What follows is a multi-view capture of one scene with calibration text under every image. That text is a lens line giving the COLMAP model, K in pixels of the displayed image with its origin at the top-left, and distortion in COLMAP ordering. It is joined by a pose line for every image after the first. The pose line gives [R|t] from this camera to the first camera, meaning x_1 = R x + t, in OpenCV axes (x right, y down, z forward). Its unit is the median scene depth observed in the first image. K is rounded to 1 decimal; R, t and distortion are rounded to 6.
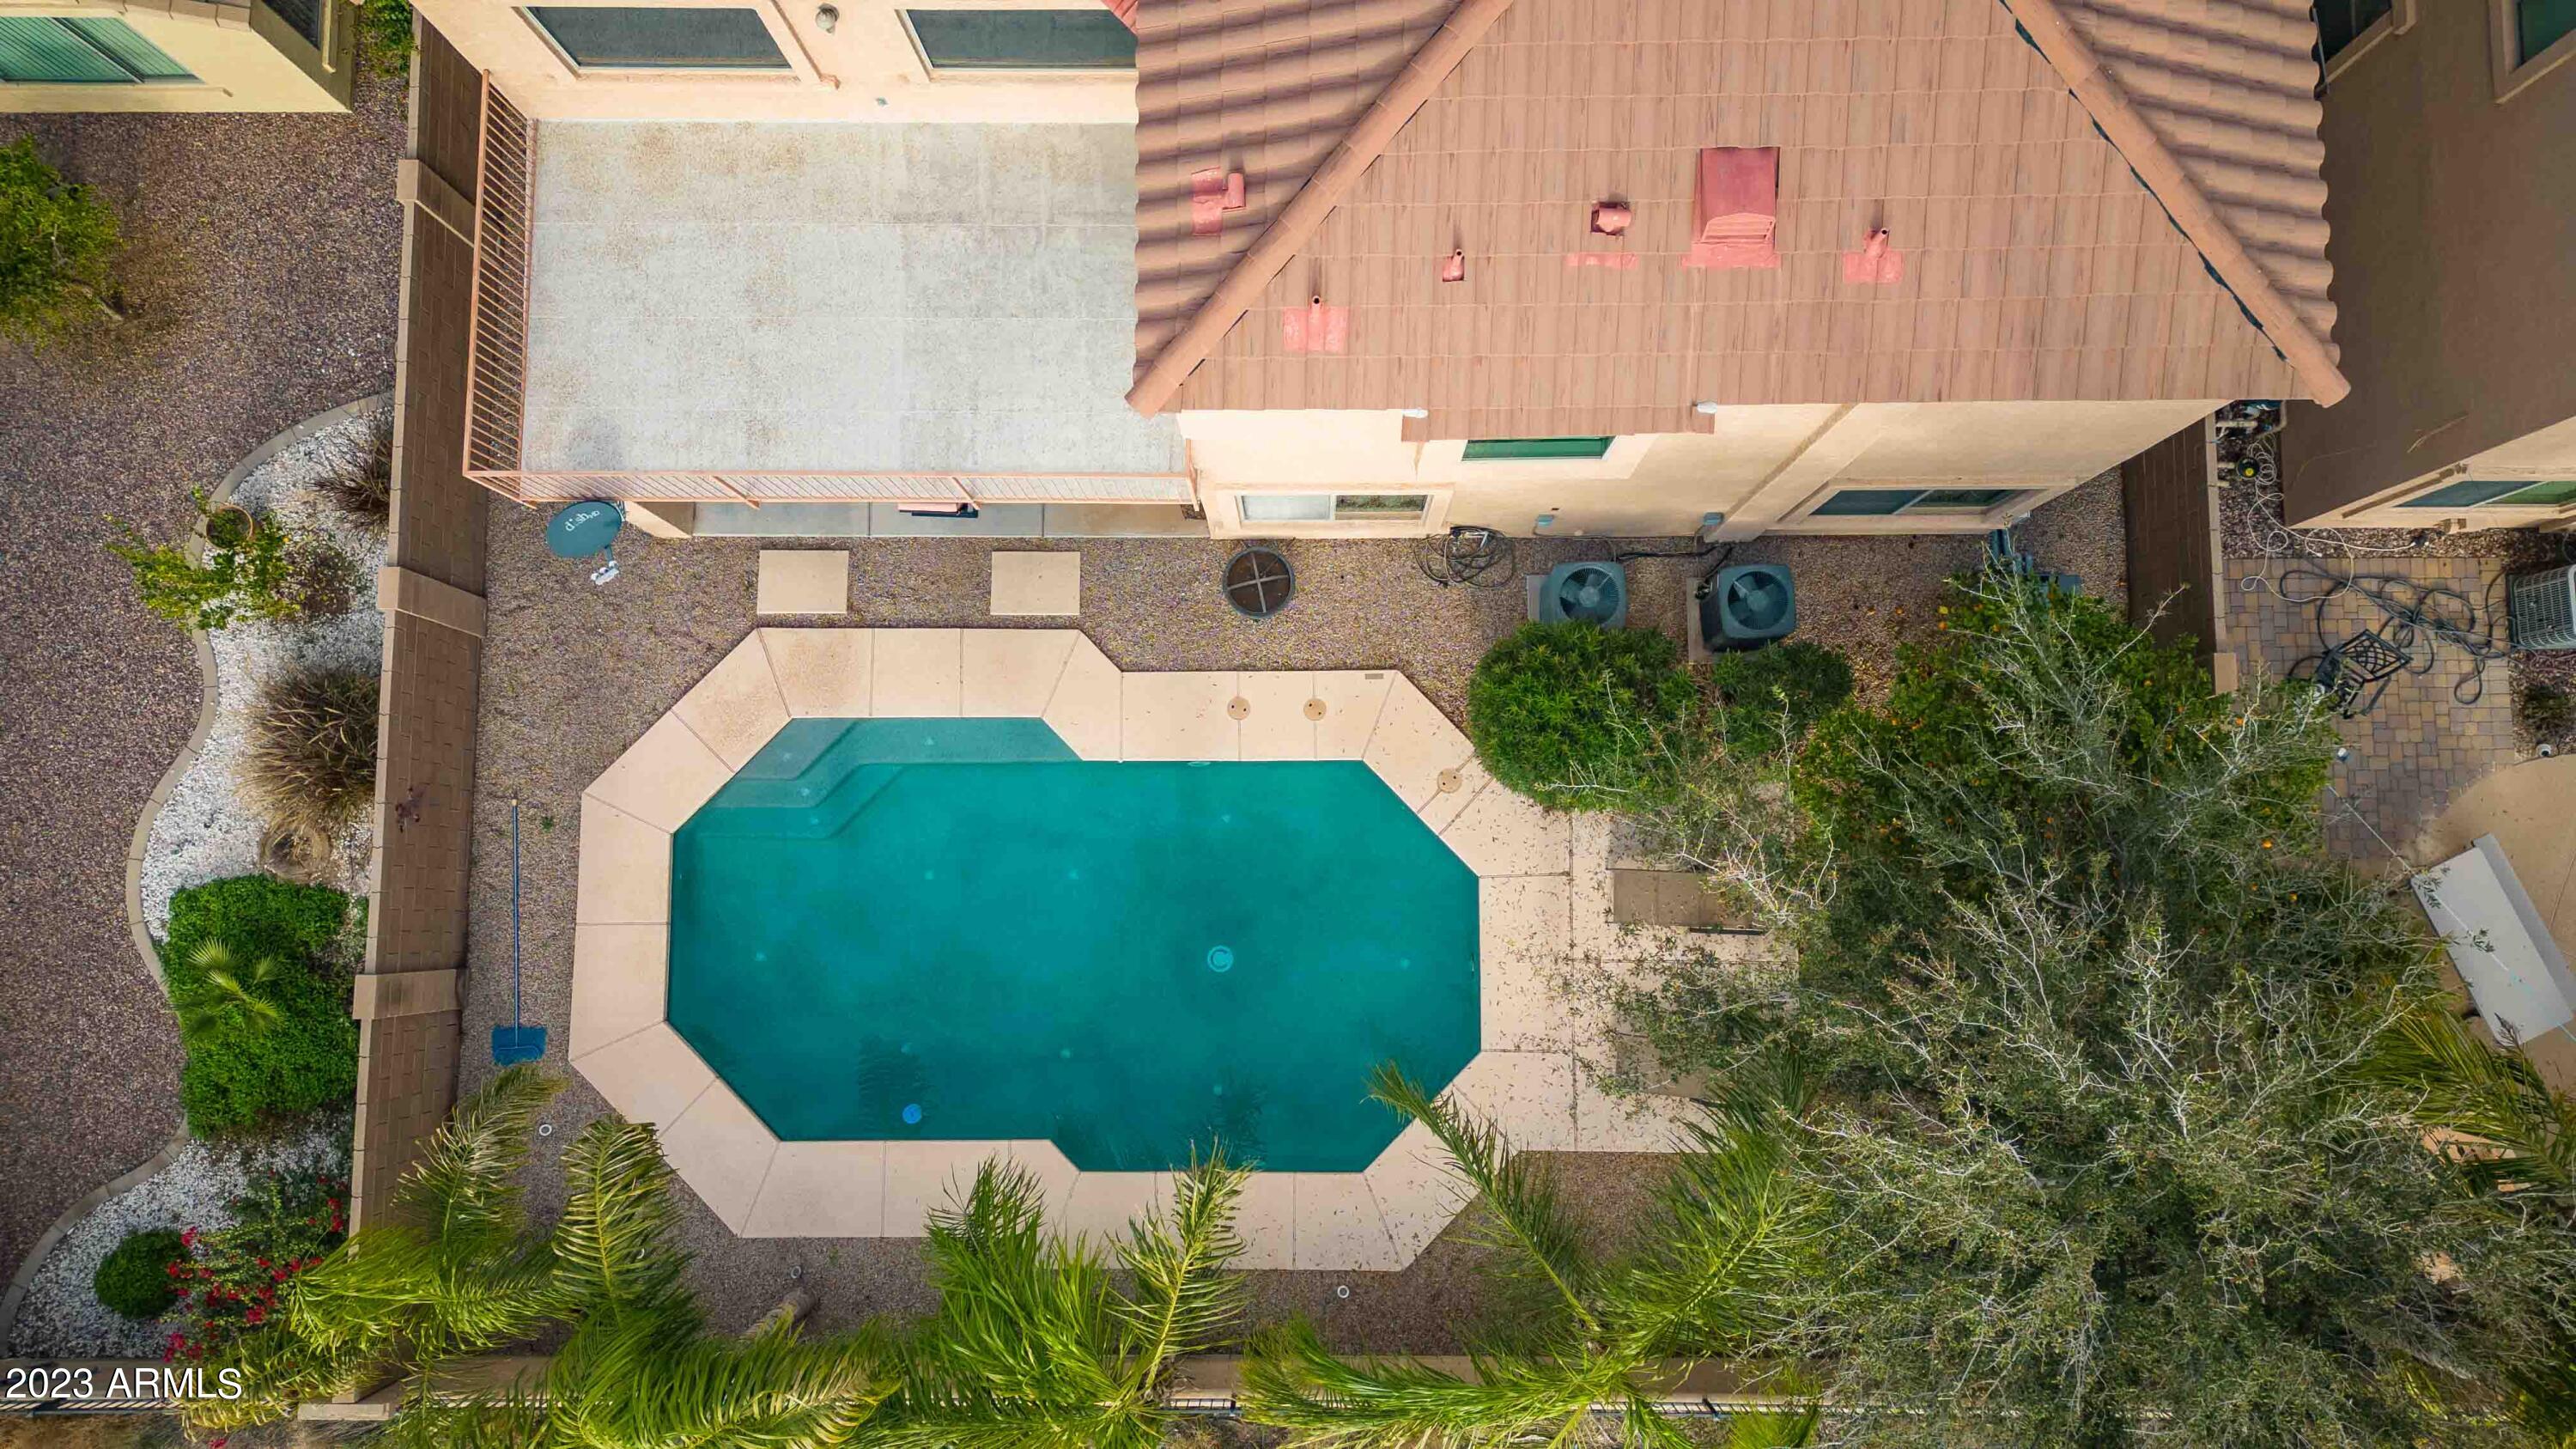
lens RADIAL K [[1823.8, 0, 1303.5], [0, 1823.8, 742.1], [0, 0, 1]] dist [0.065080, -0.050608]
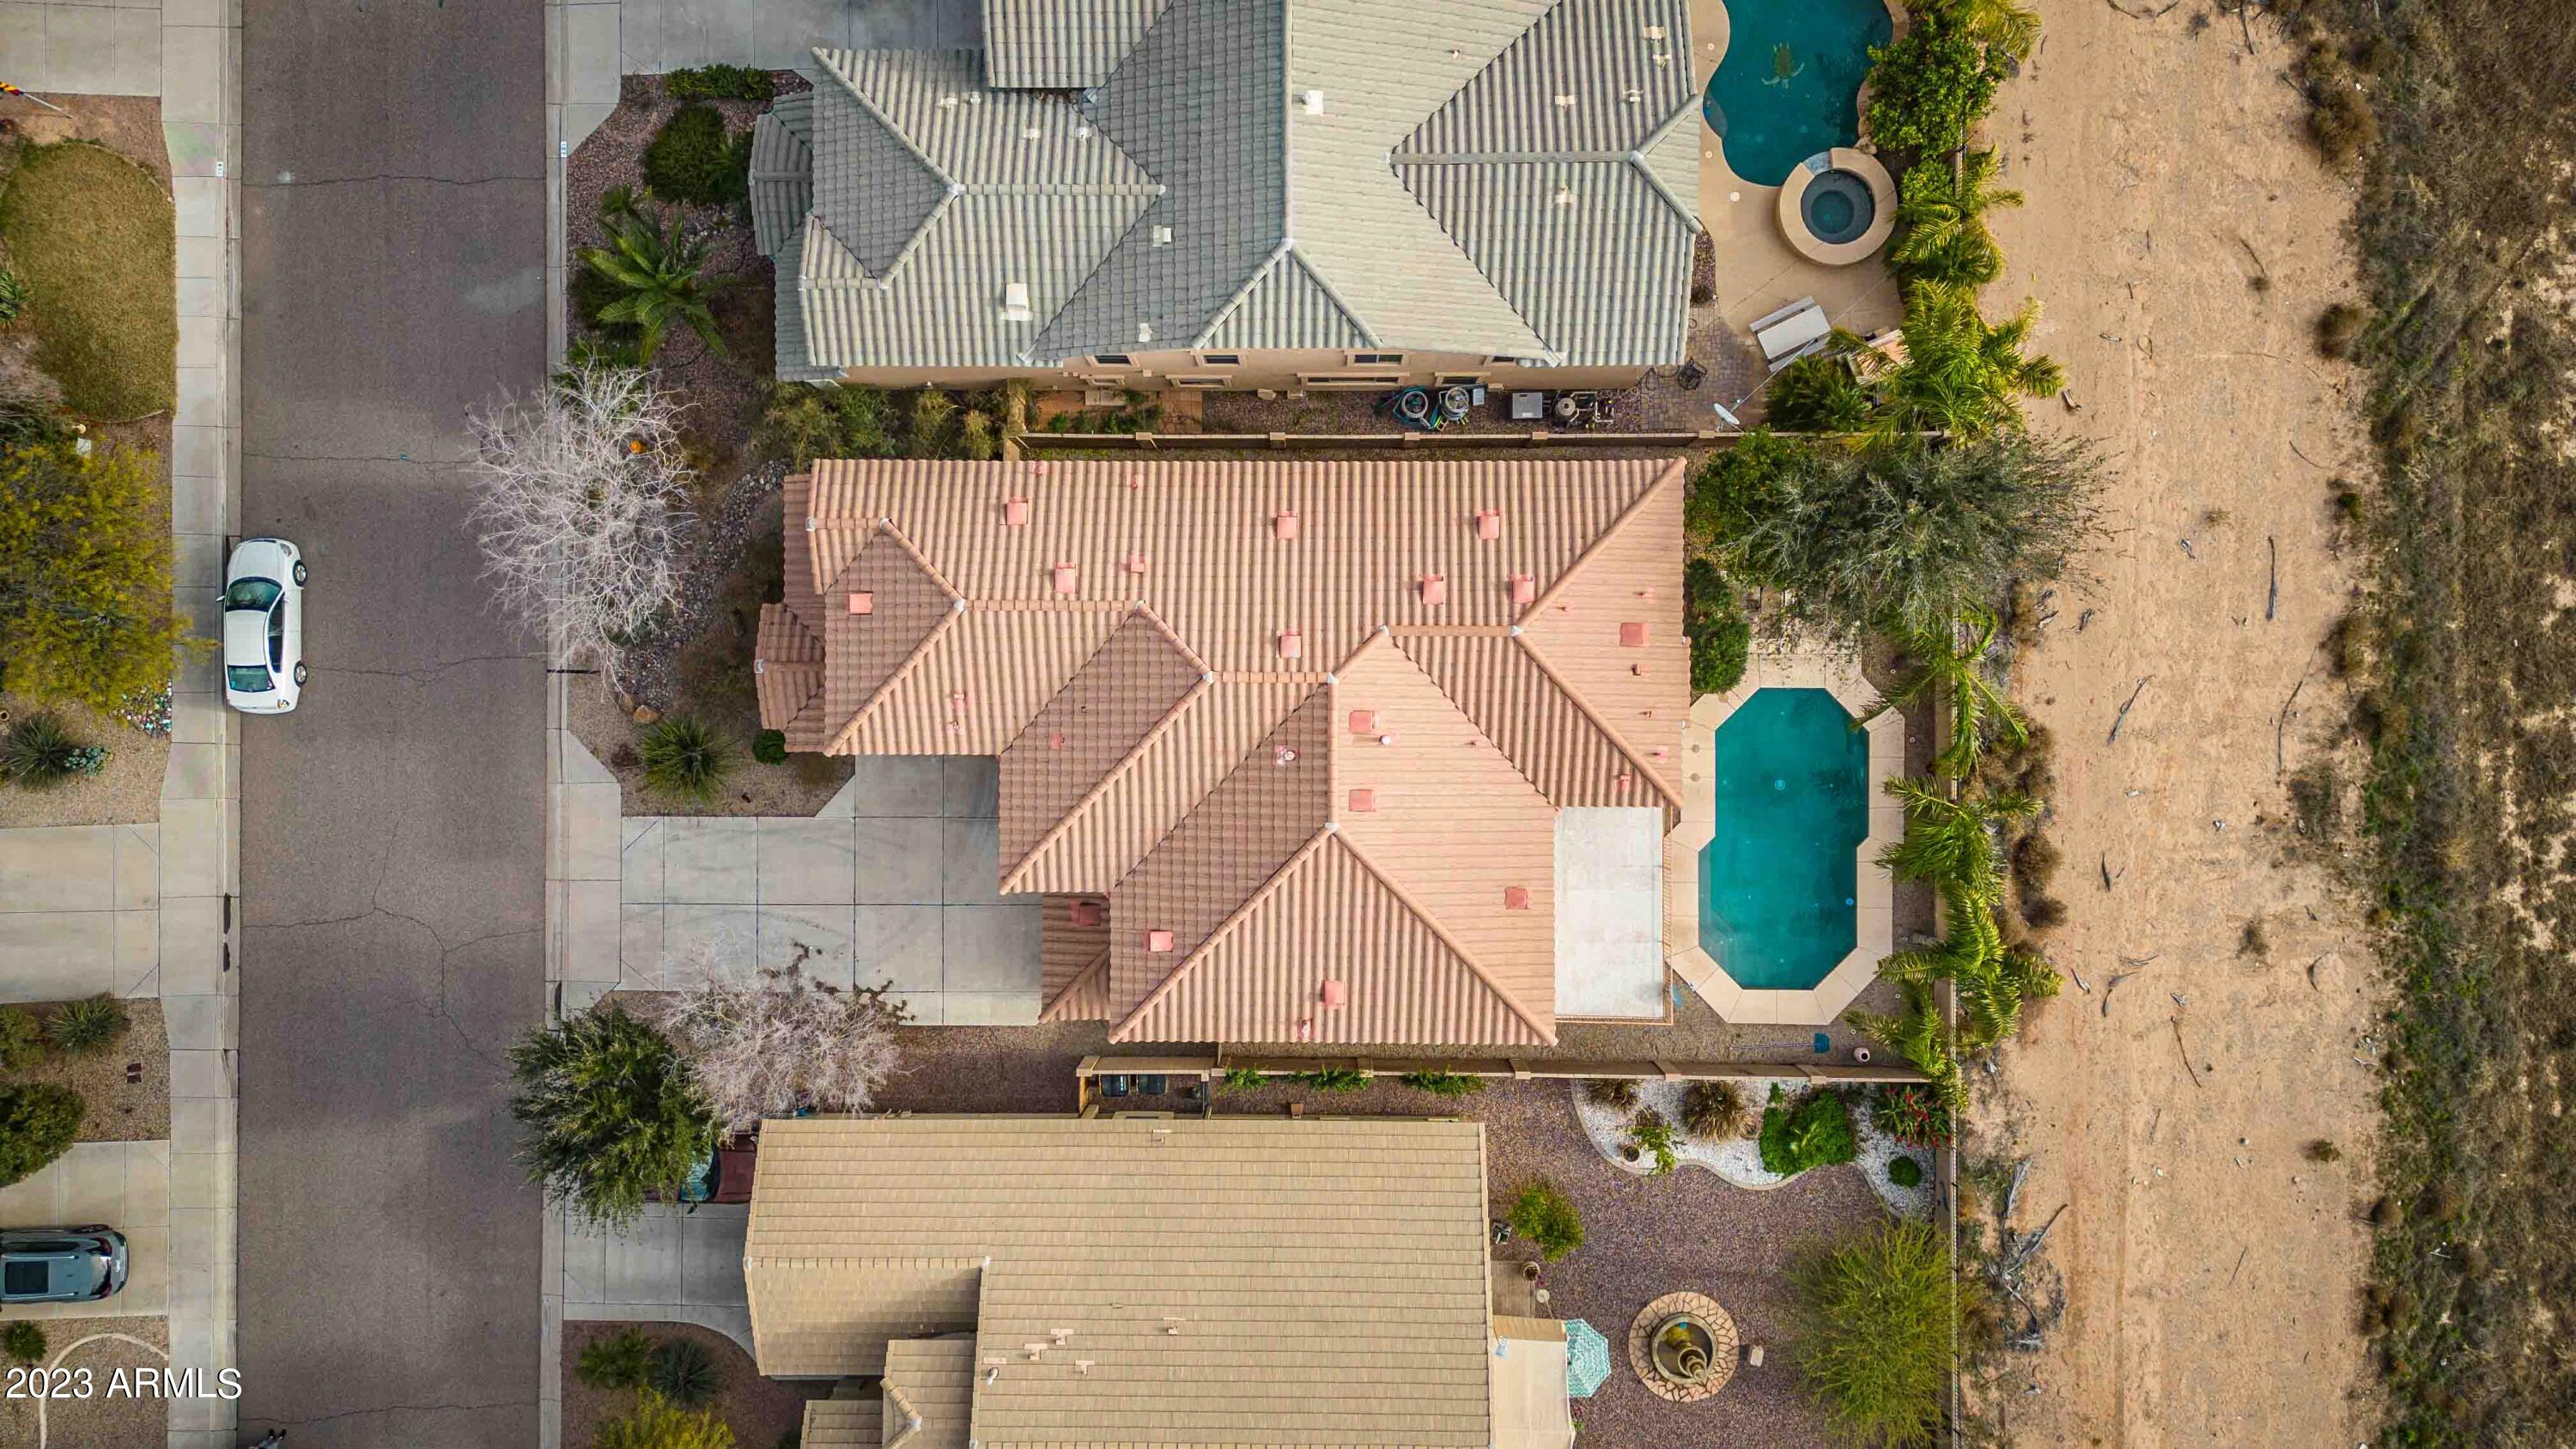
lens RADIAL K [[1823.8, 0, 1284.9], [0, 1823.8, 730.0], [0, 0, 1]] dist [0.065080, -0.050608]
pose [[-0.005159, -0.999987, -0.000015, 0.038081], [0.997292, -0.005146, 0.073369, -0.827612], [-0.073368, 0.000364, 0.997305, -1.652167]]
